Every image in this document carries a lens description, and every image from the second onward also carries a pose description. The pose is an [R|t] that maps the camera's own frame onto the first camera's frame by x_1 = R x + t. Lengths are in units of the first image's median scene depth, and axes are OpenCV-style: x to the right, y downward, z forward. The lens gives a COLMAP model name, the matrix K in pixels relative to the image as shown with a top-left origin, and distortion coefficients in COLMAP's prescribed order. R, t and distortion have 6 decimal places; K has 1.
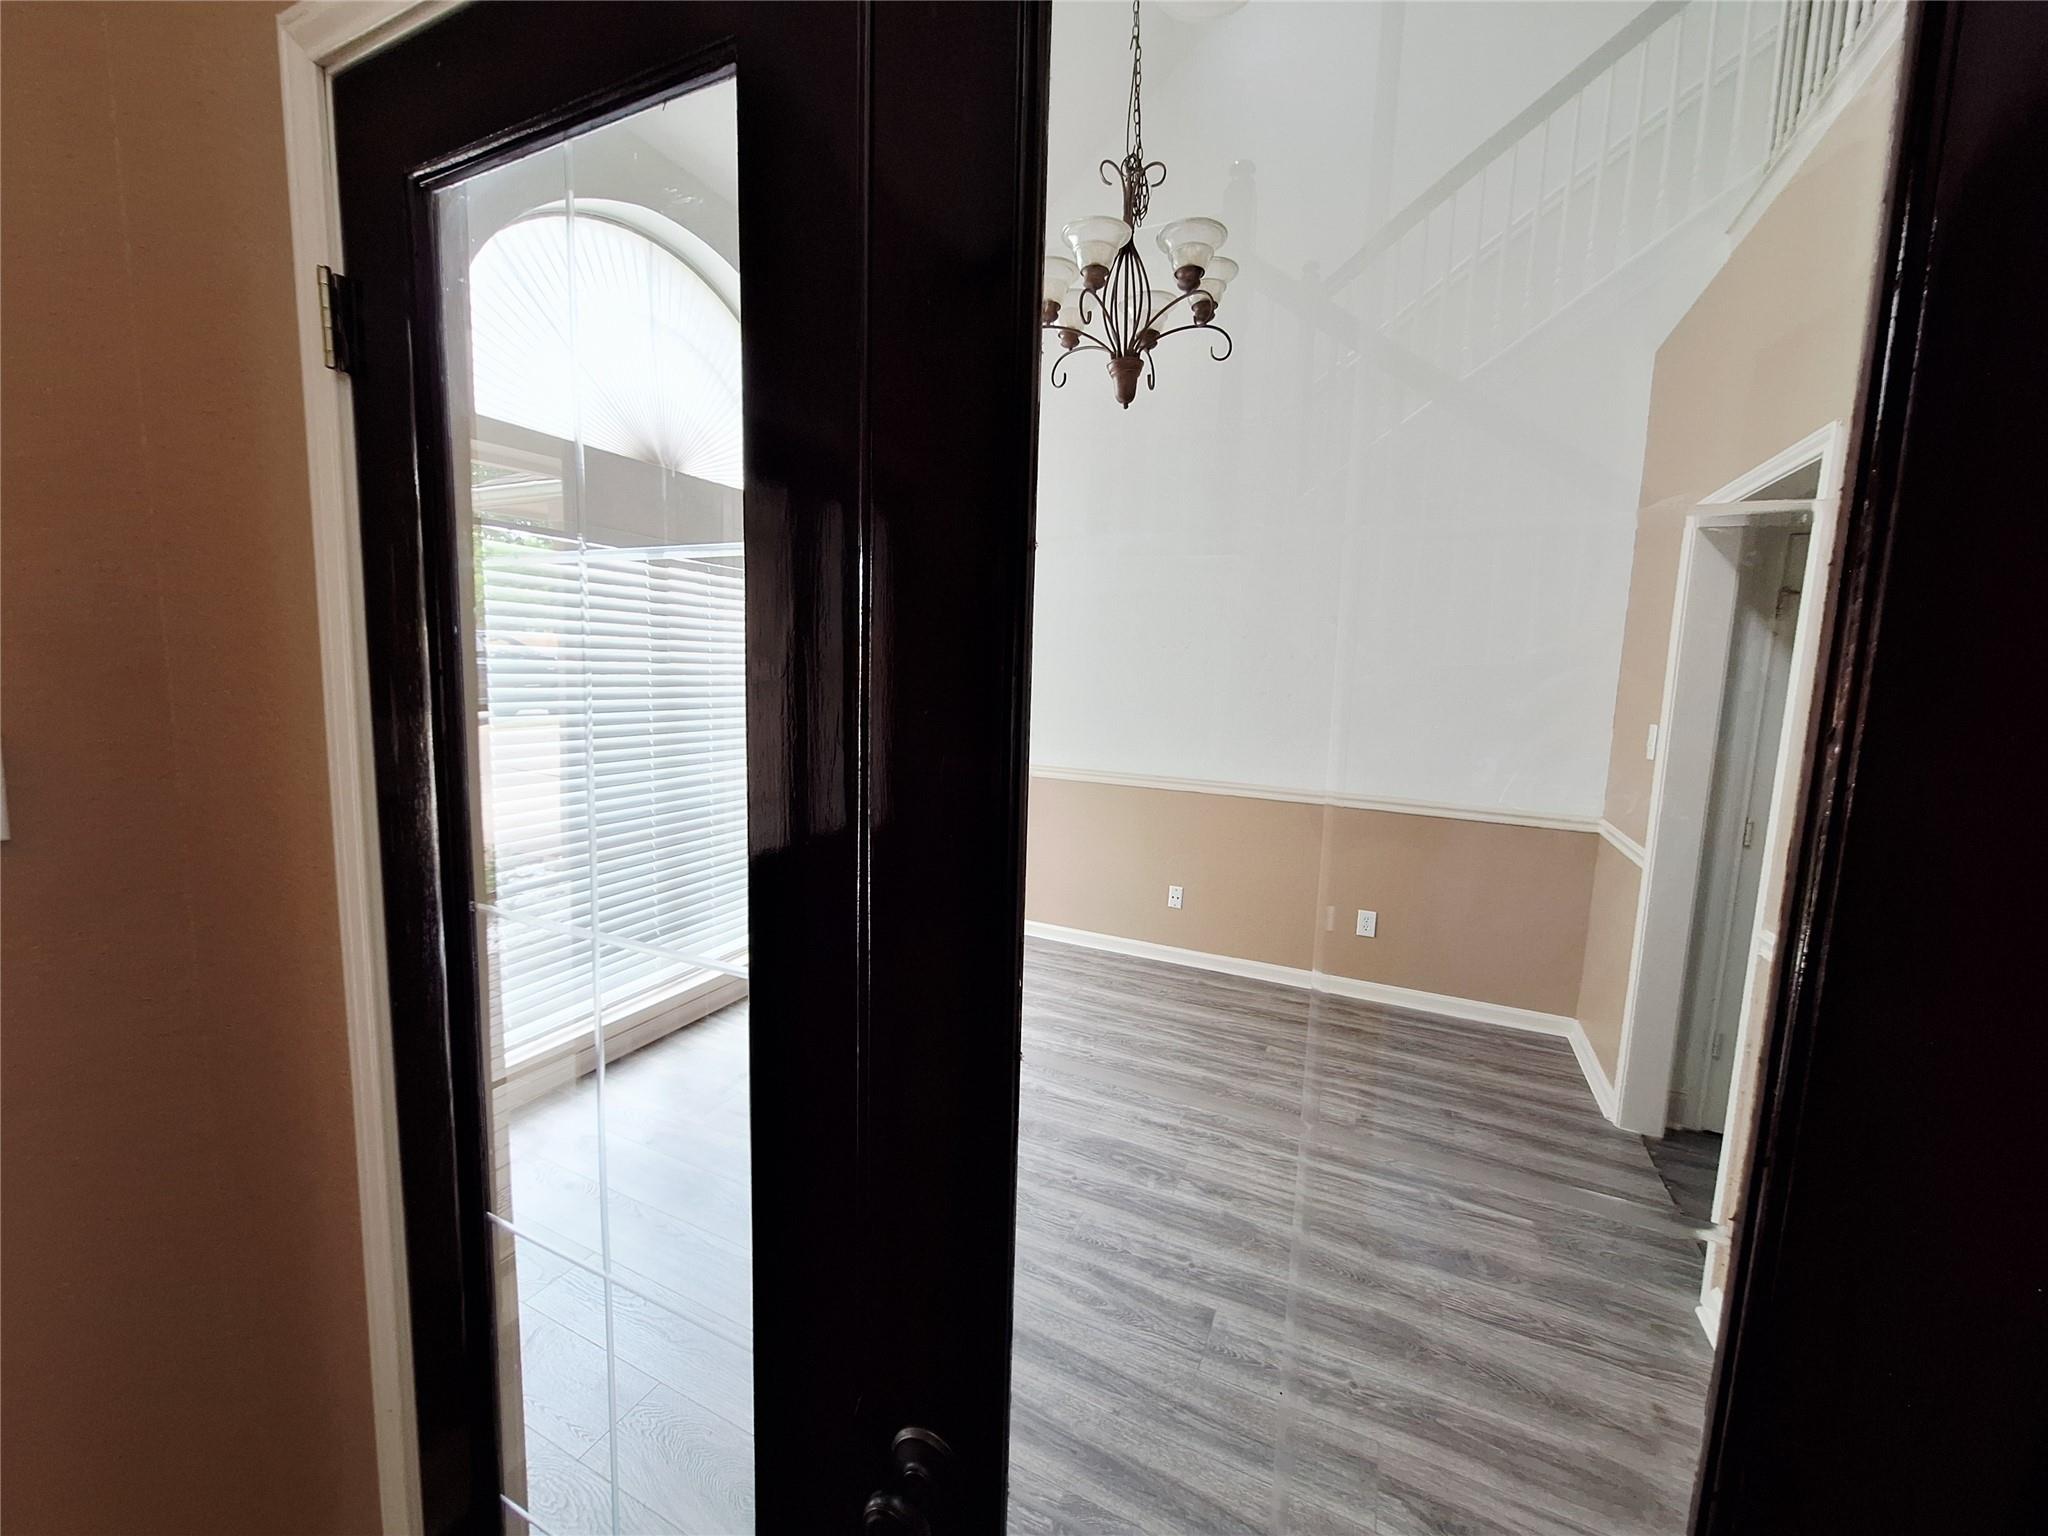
lens RADIAL K [[770.7, 0, 1024.0], [0, 770.7, 768.0], [0, 0, 1]] dist [0.001664, -0.002113]
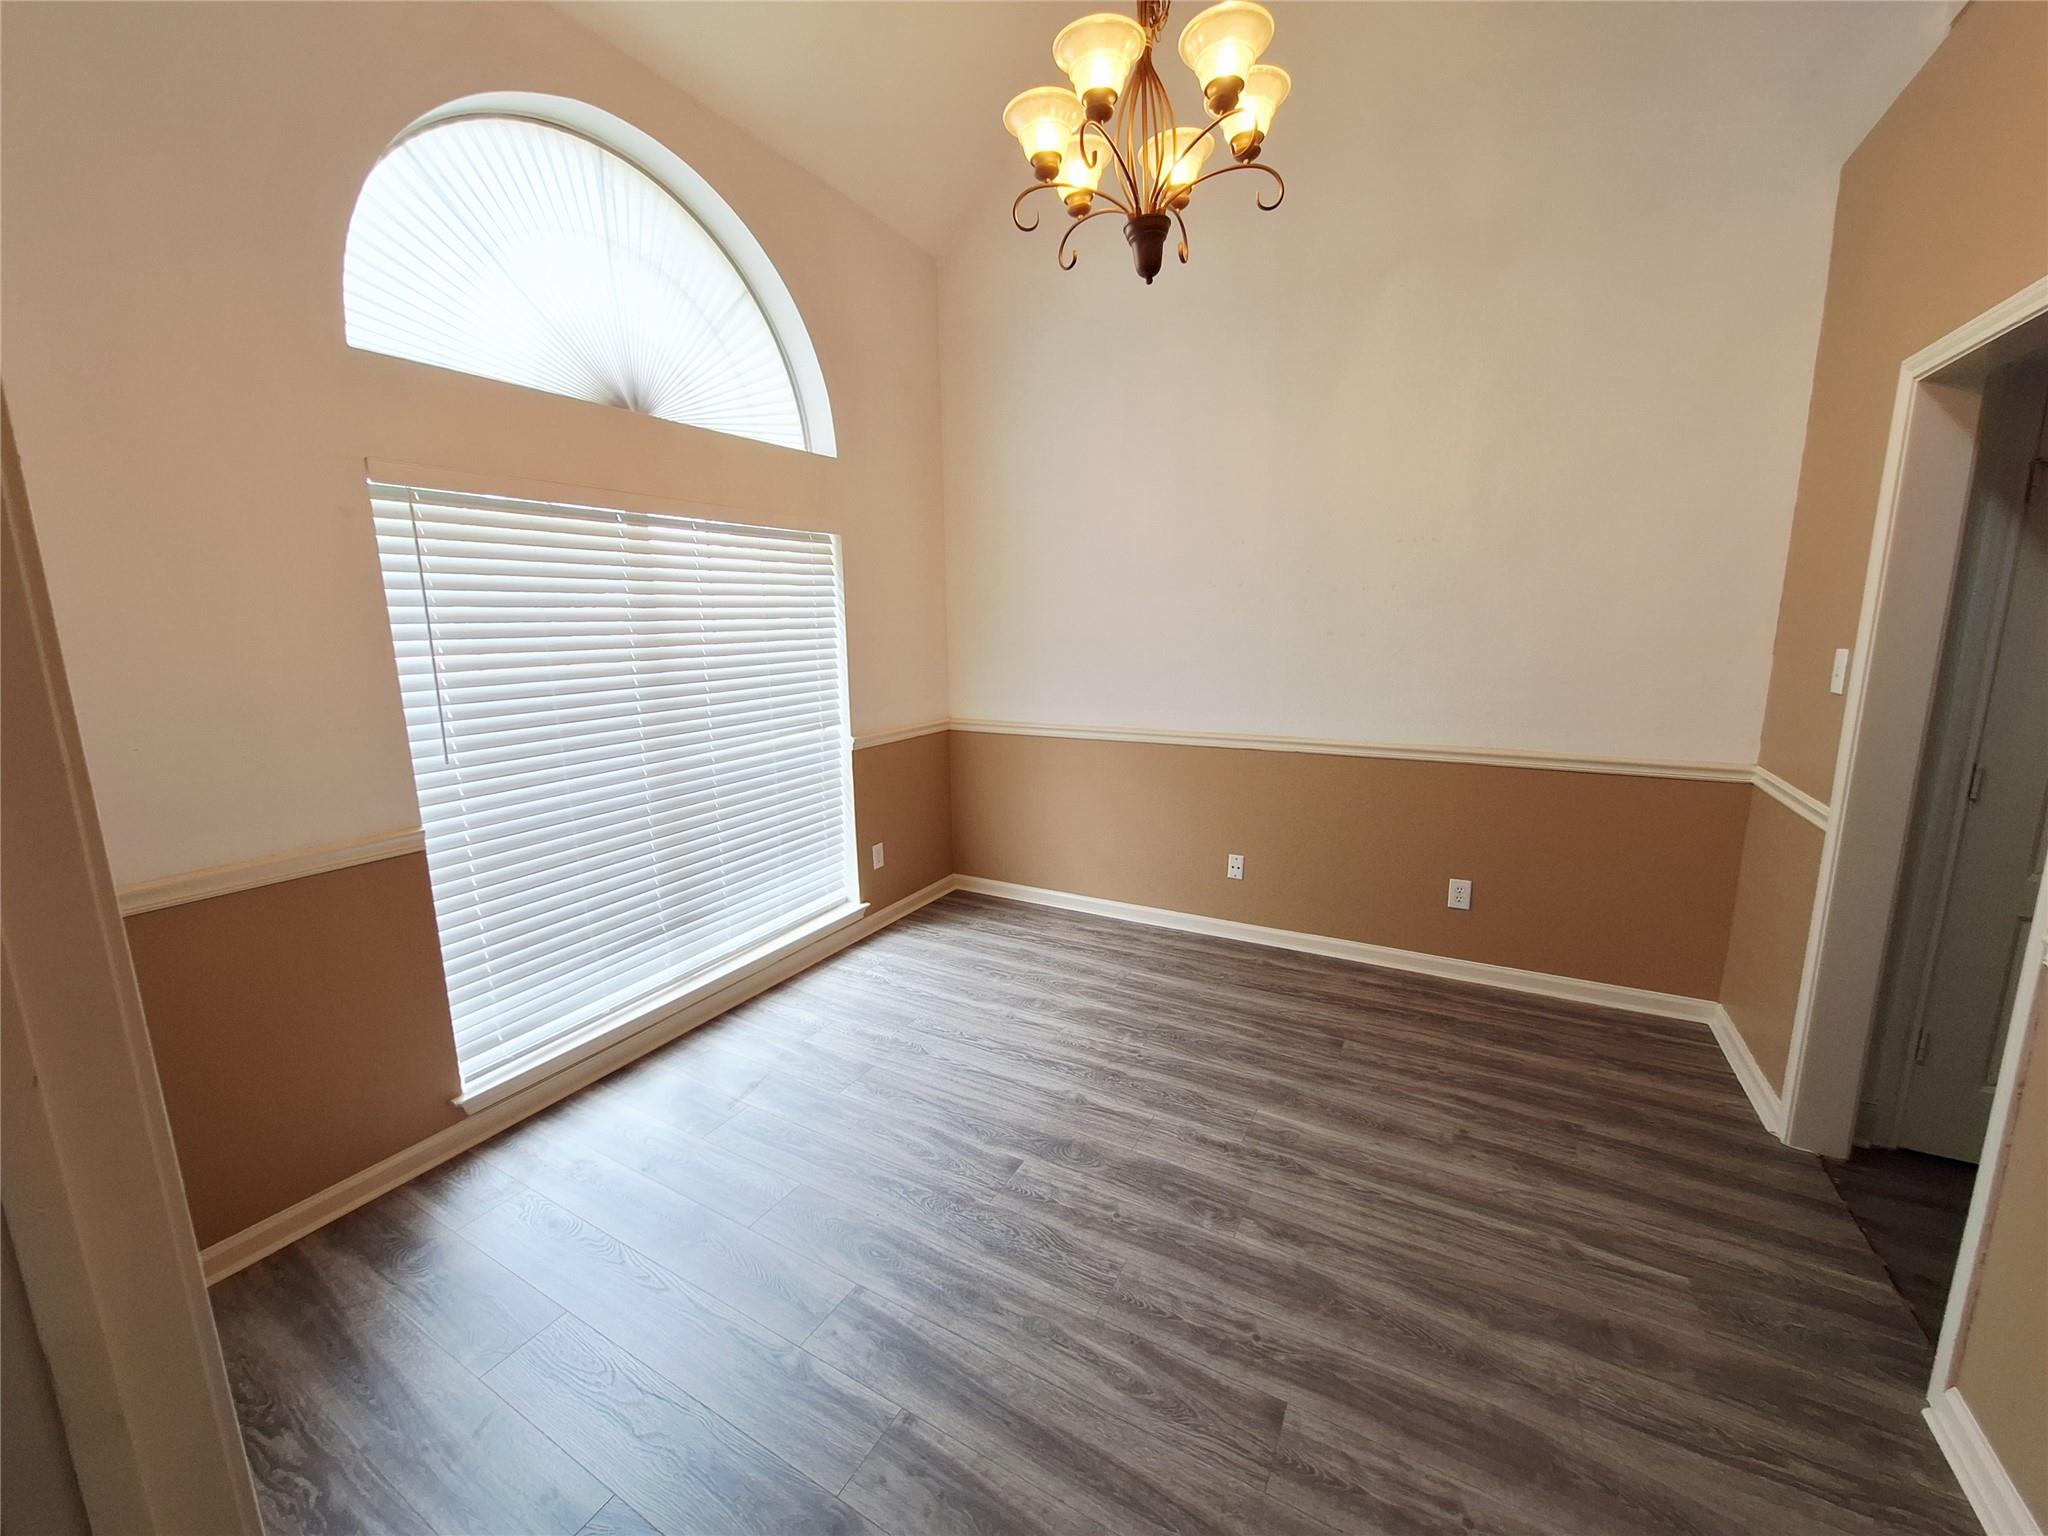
lens RADIAL K [[770.7, 0, 1024.0], [0, 770.7, 768.0], [0, 0, 1]] dist [0.001664, -0.002113]
pose [[0.996040, -0.037232, -0.080737, 0.046857], [0.042112, 0.997333, 0.059608, -0.018277], [0.078302, -0.062772, 0.994951, 0.156915]]
